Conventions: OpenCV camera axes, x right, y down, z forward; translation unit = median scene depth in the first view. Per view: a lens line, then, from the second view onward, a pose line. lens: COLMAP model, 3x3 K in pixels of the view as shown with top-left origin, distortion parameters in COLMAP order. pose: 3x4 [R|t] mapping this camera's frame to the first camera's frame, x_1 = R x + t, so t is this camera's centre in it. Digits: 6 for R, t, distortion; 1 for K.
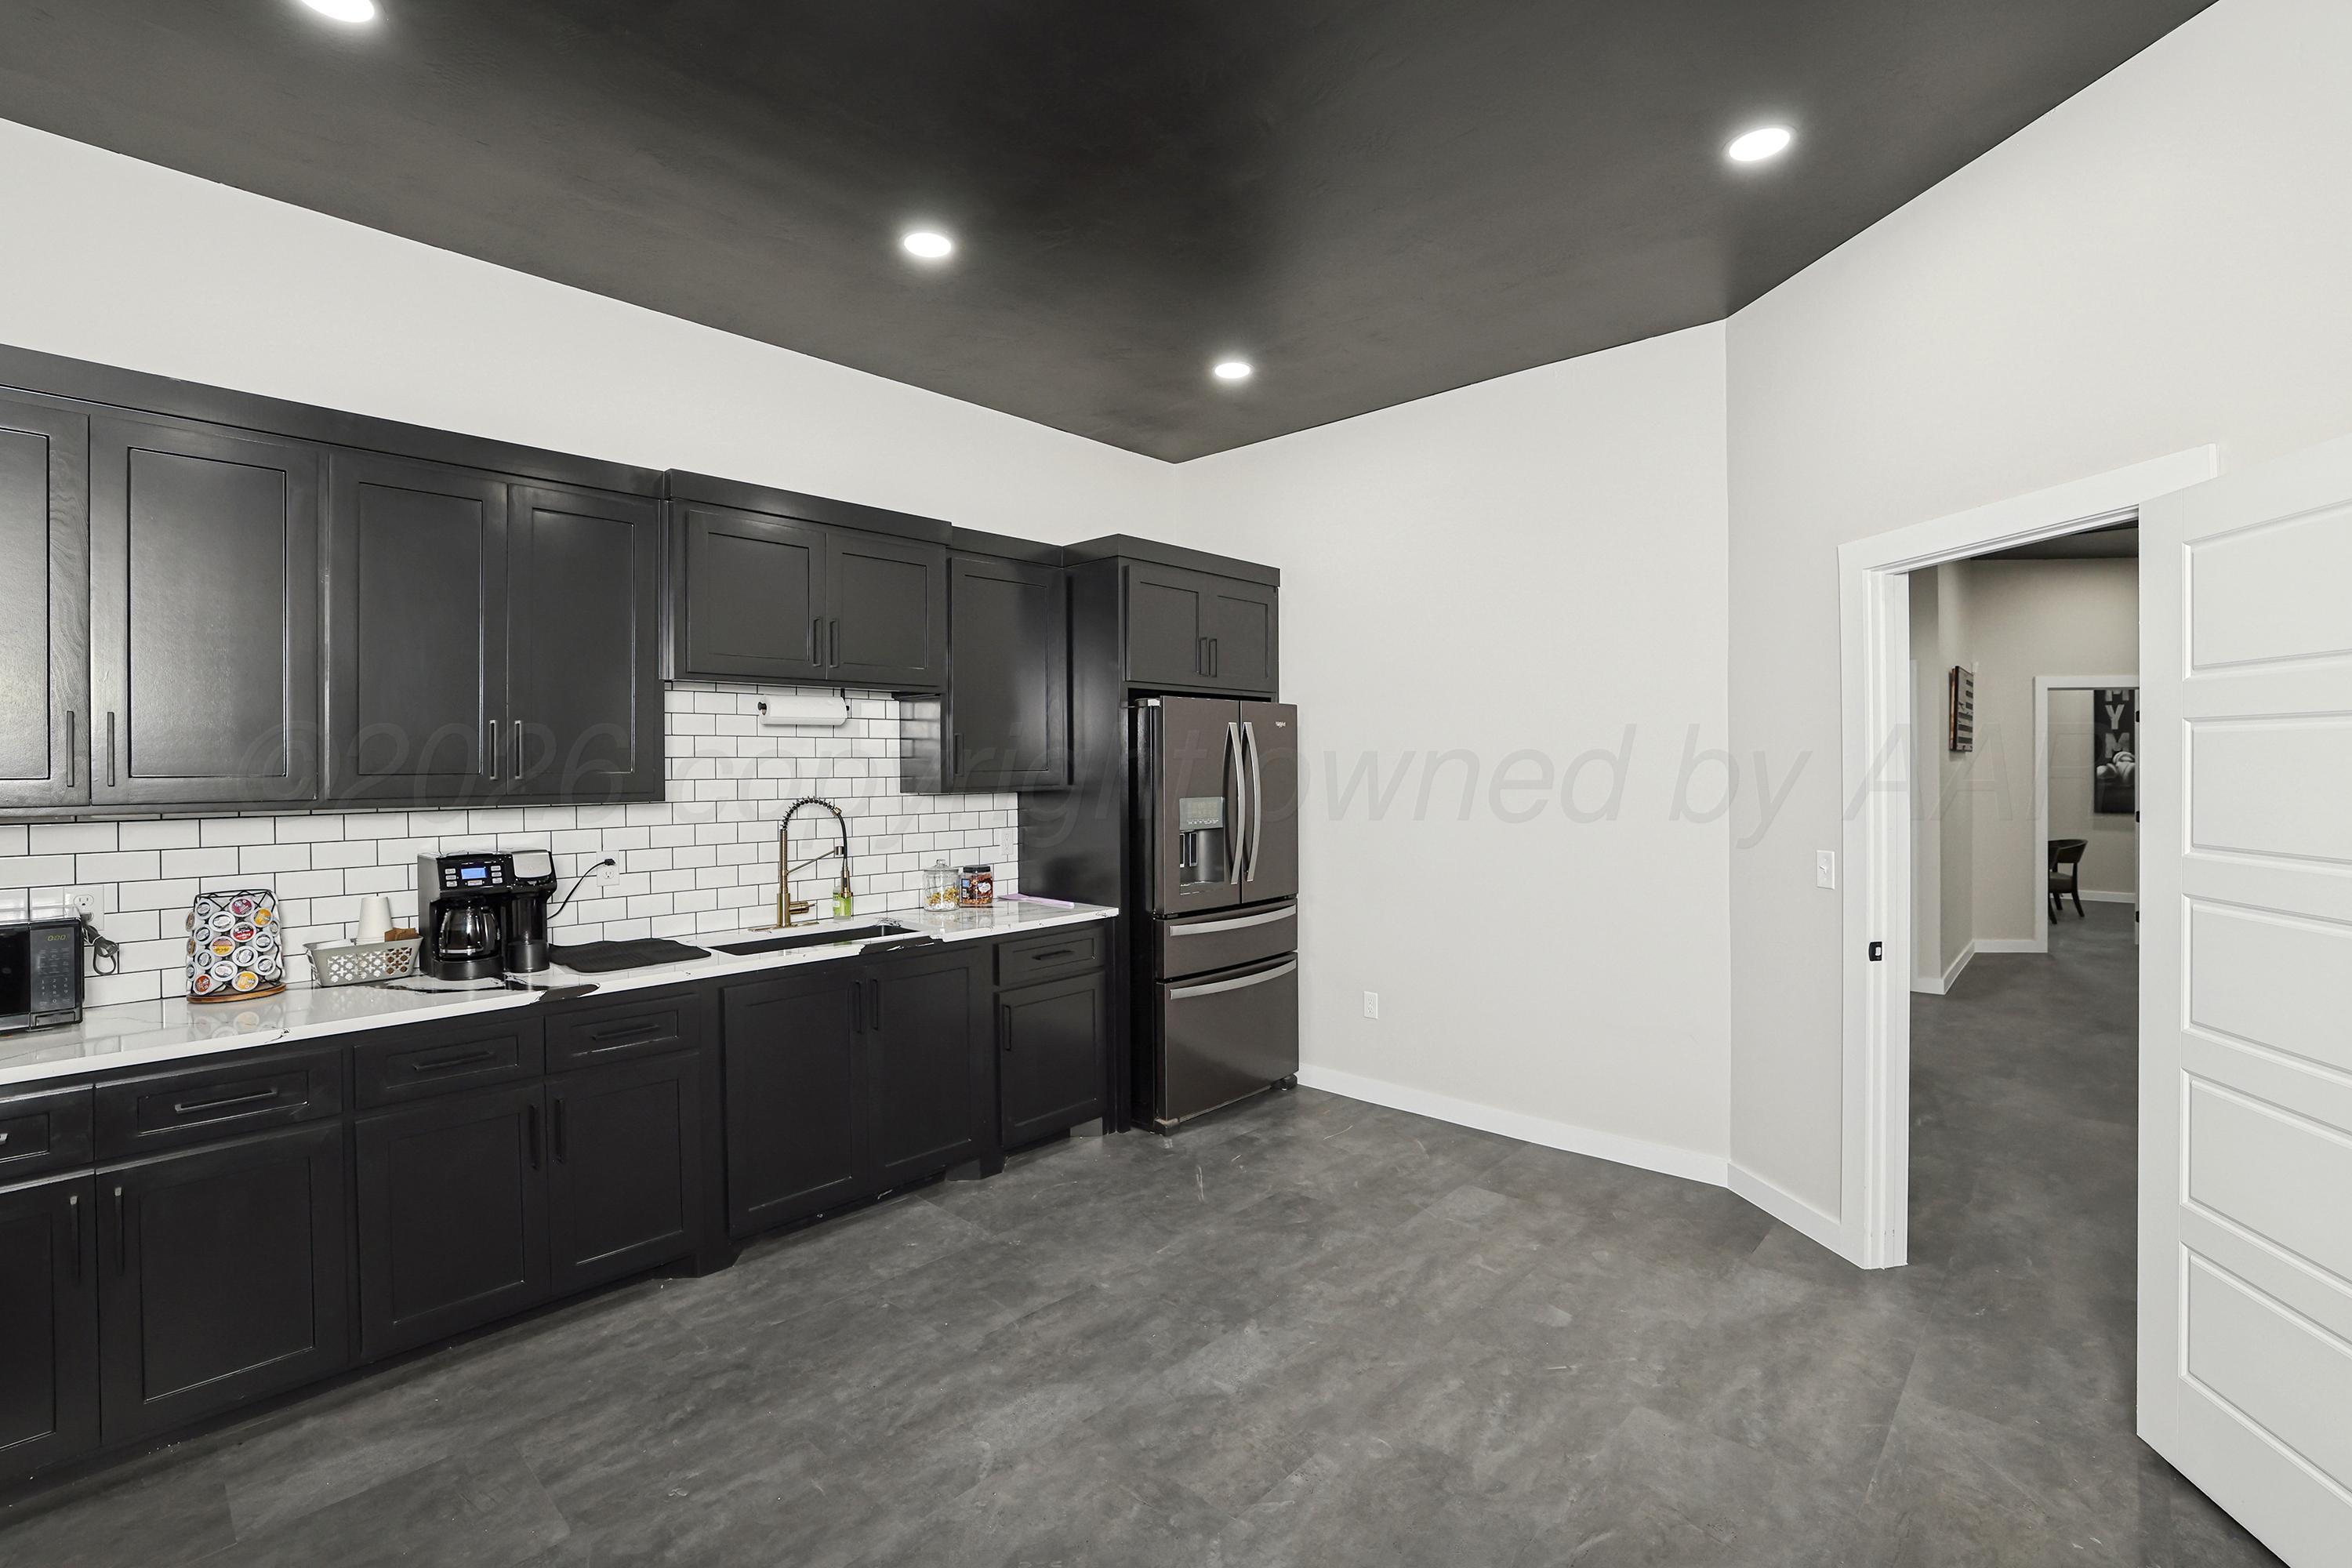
lens RADIAL K [[1024.5, 0, 1176.0], [0, 1024.5, 784.0], [0, 0, 1]] dist [-0.049982, 0.022859]
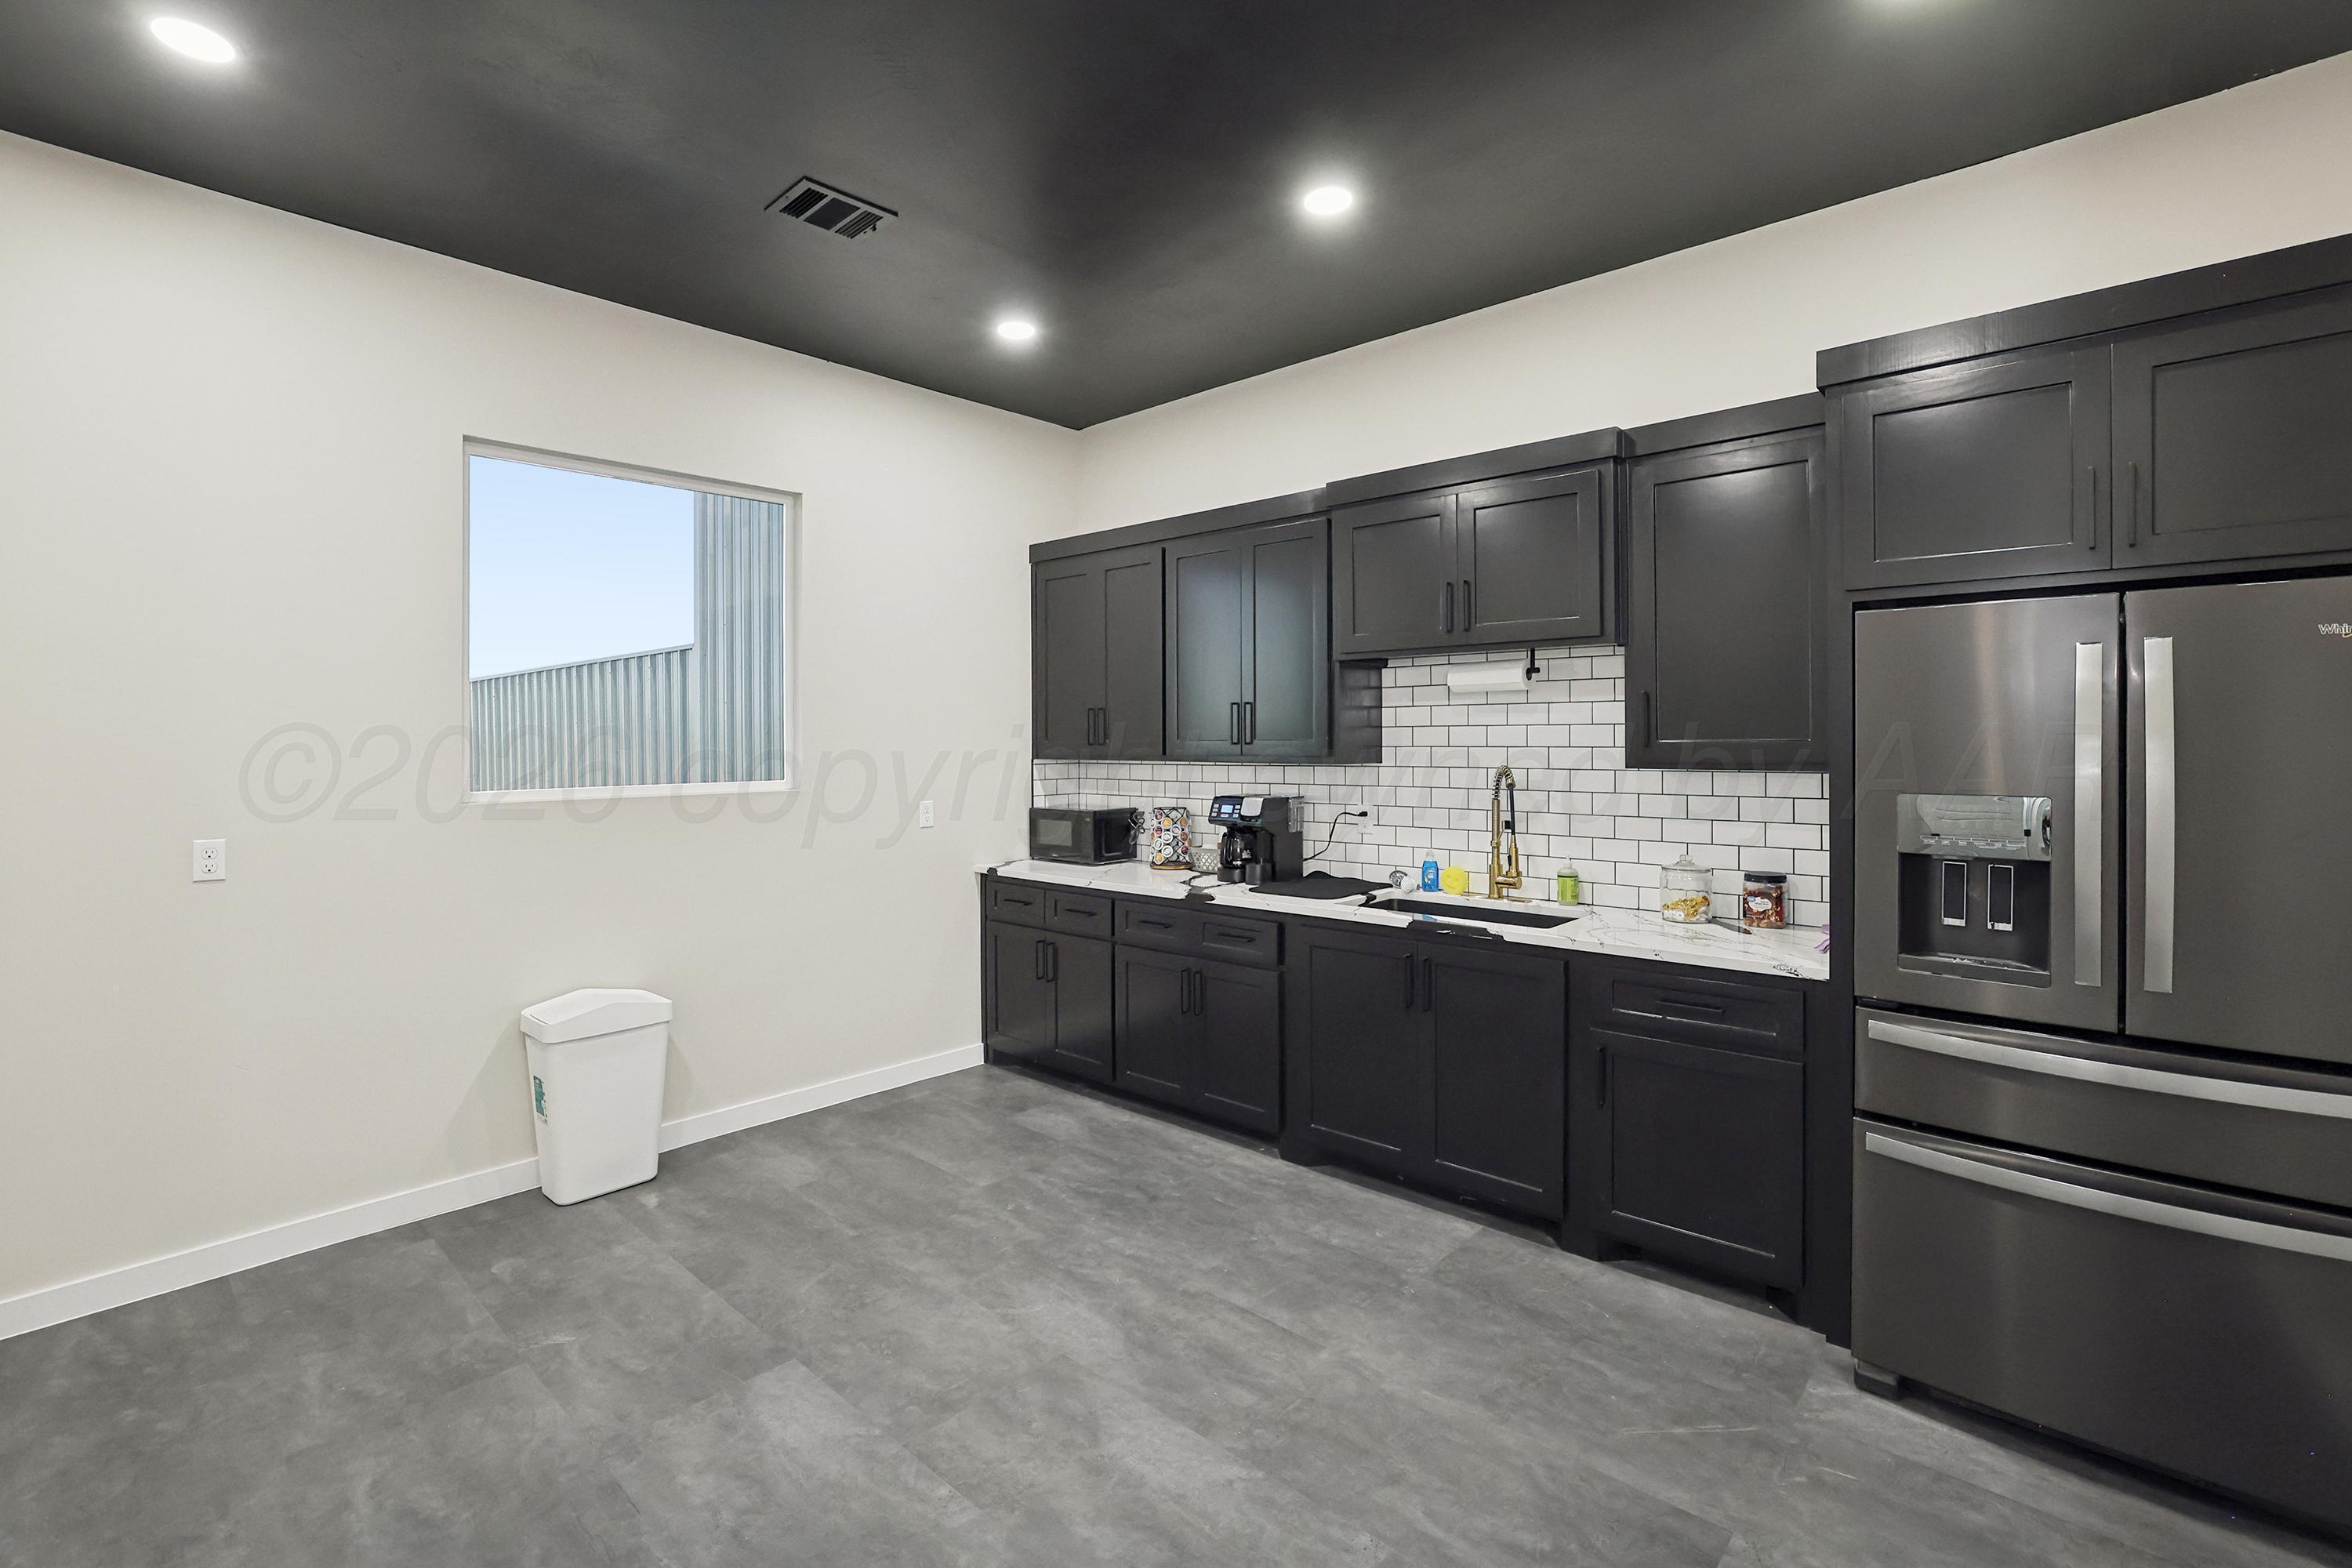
lens RADIAL K [[1056.8, 0, 1175.7], [0, 1056.8, 751.4], [0, 0, 1]] dist [-0.034453, 0.017379]
pose [[0.013097, 0.017764, -0.999756, 0.788555], [-0.008950, 0.999804, 0.017648, -0.020001], [0.999874, 0.008717, 0.013253, 0.863597]]
